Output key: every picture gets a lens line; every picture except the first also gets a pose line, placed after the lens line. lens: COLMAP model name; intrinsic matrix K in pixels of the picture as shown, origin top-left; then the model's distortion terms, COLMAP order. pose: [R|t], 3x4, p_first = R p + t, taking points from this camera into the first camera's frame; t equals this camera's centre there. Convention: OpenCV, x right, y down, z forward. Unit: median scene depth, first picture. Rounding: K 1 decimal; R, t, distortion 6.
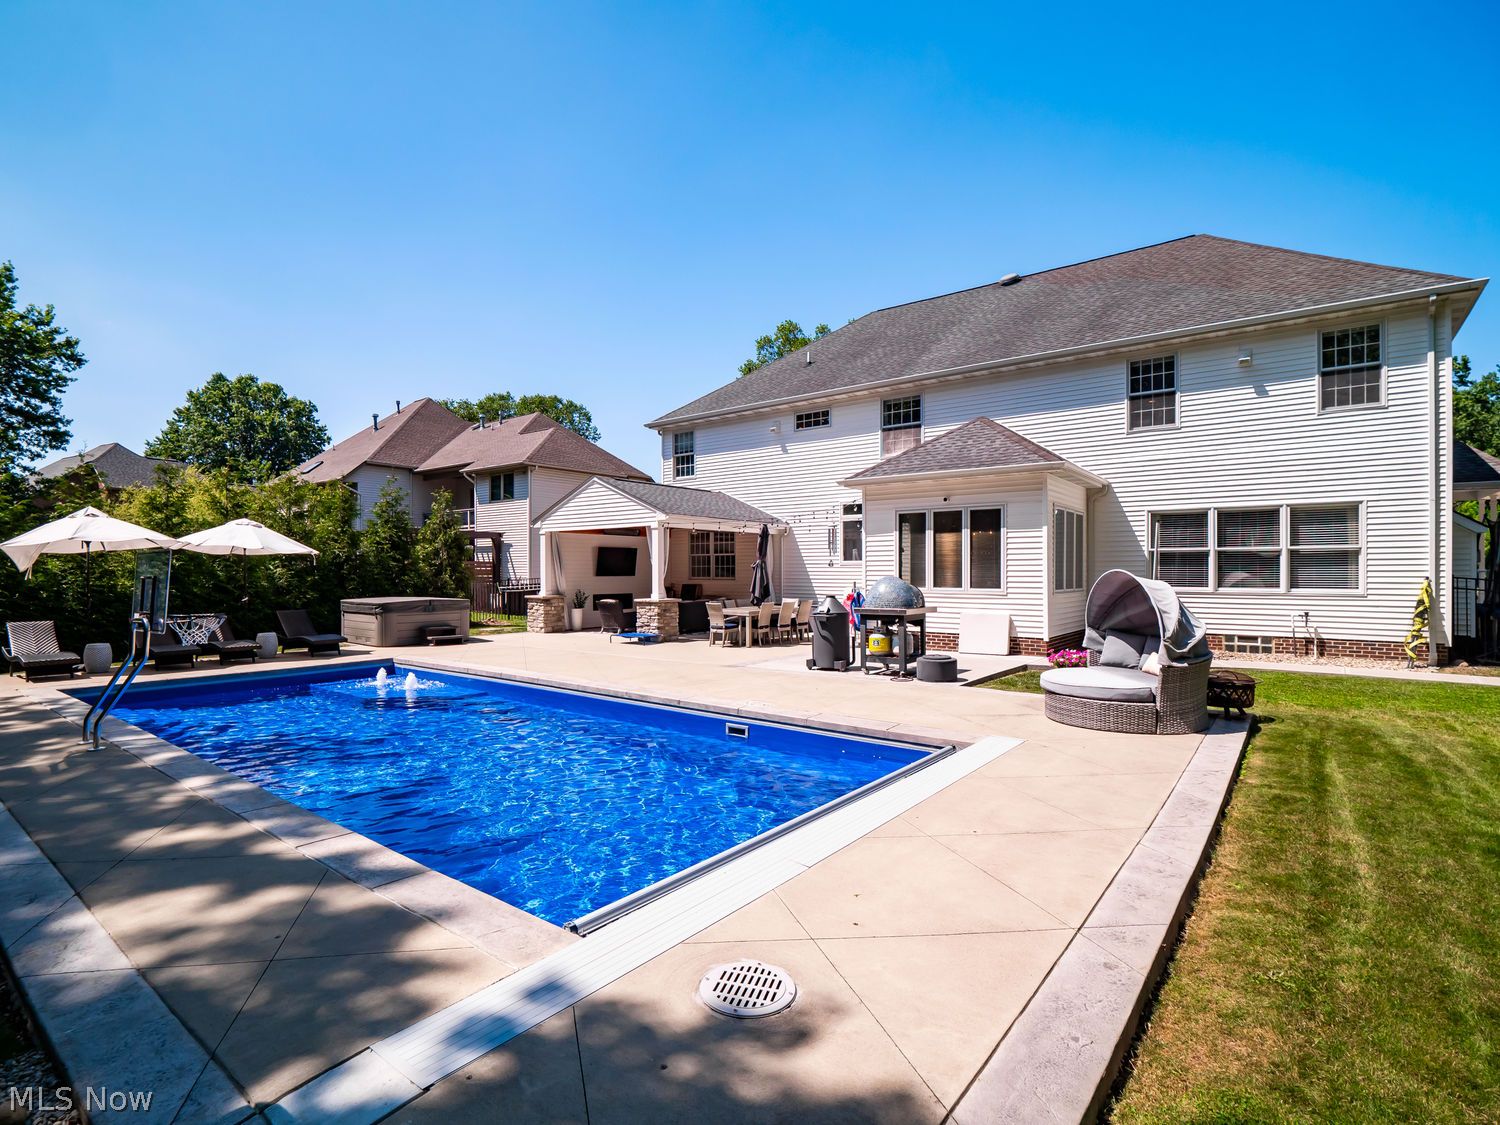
lens RADIAL K [[726.4, 0, 752.0], [0, 726.4, 586.6], [0, 0, 1]] dist [-0.029830, -0.000056]
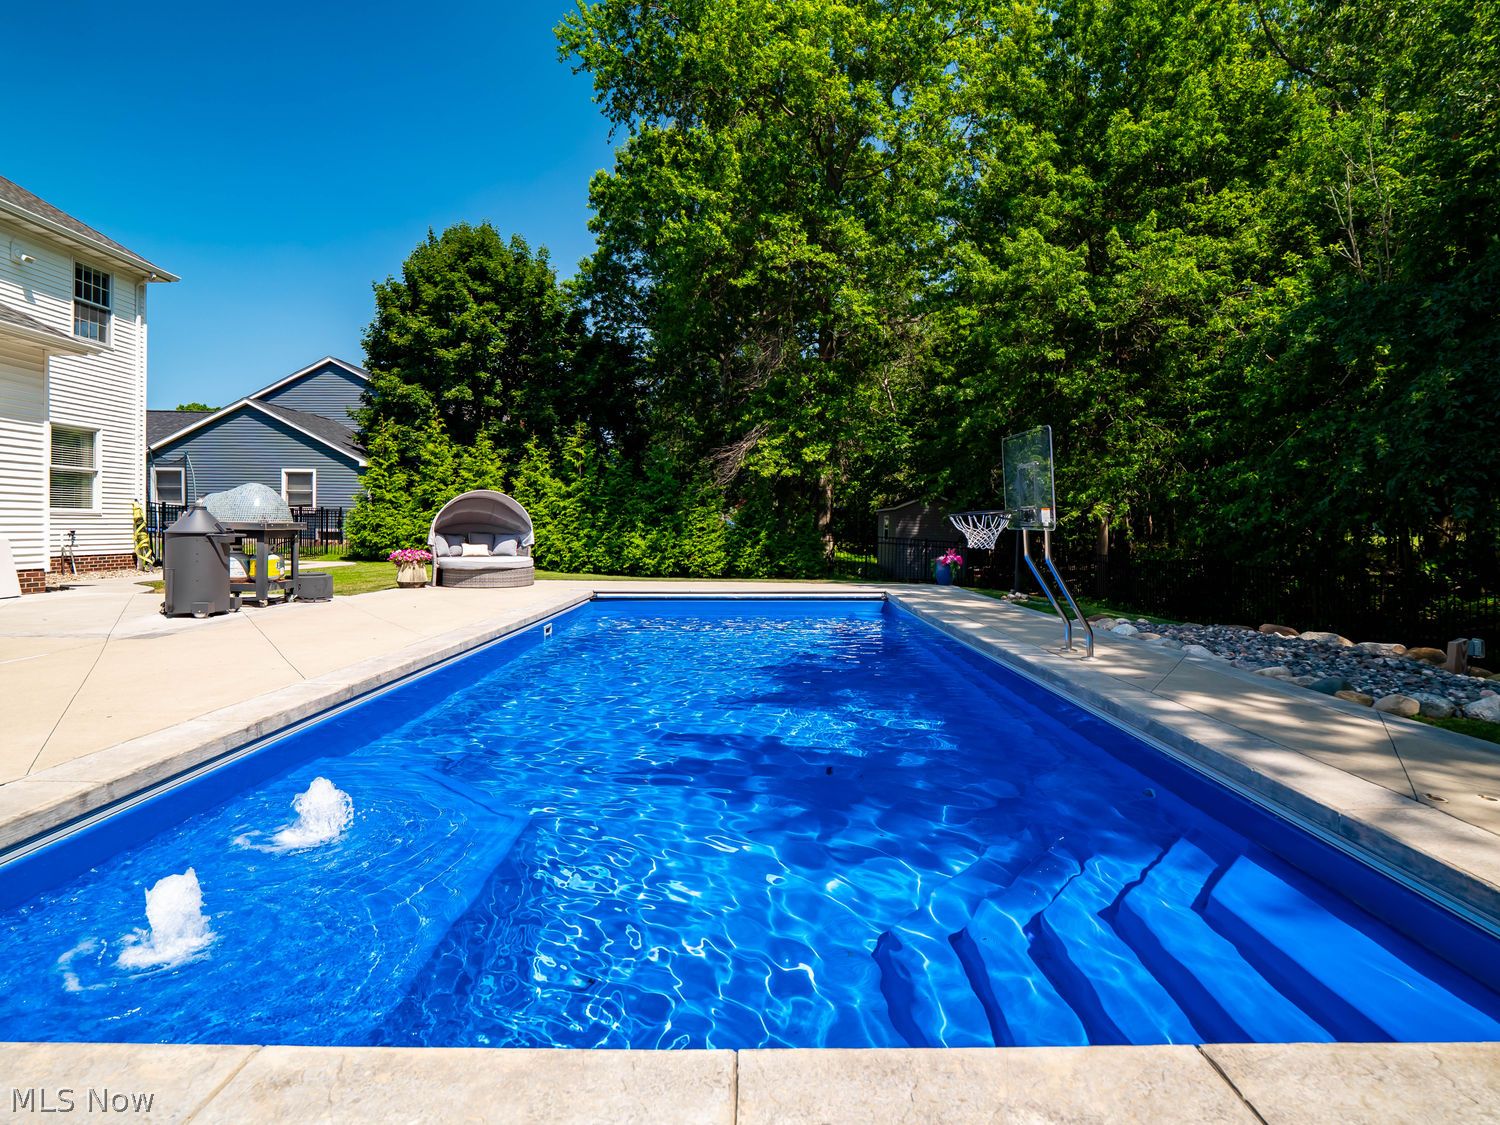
lens RADIAL K [[784.4, 0, 754.1], [0, 784.4, 530.9], [0, 0, 1]] dist [0.020411, -0.001191]
pose [[-0.604691, -0.014041, 0.796336, -0.658654], [-0.004508, 0.999889, 0.014207, 0.013913], [-0.796447, 0.005001, -0.604687, 0.826572]]
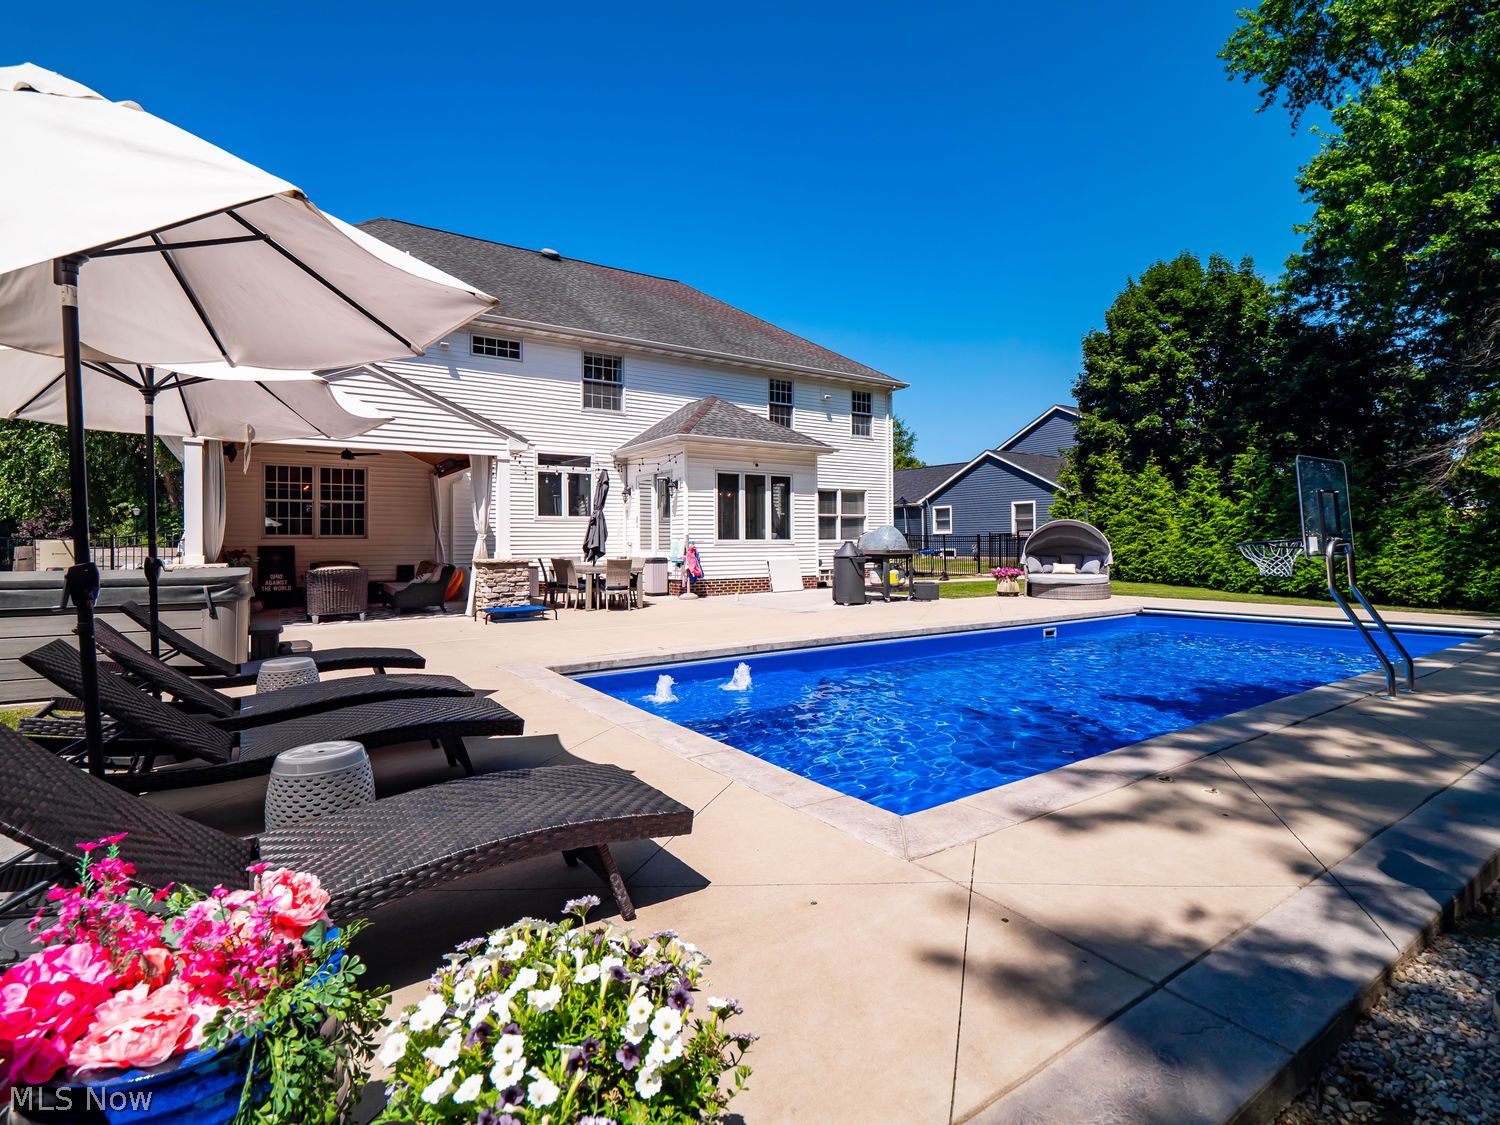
lens RADIAL K [[747.8, 0, 751.7], [0, 747.8, 535.9], [0, 0, 1]] dist [-0.004545, -0.000487]
pose [[0.310044, 0.002501, 0.950719, -0.895828], [0.018251, 0.999797, -0.008582, 0.005143], [-0.950547, 0.020012, 0.309935, 0.611838]]
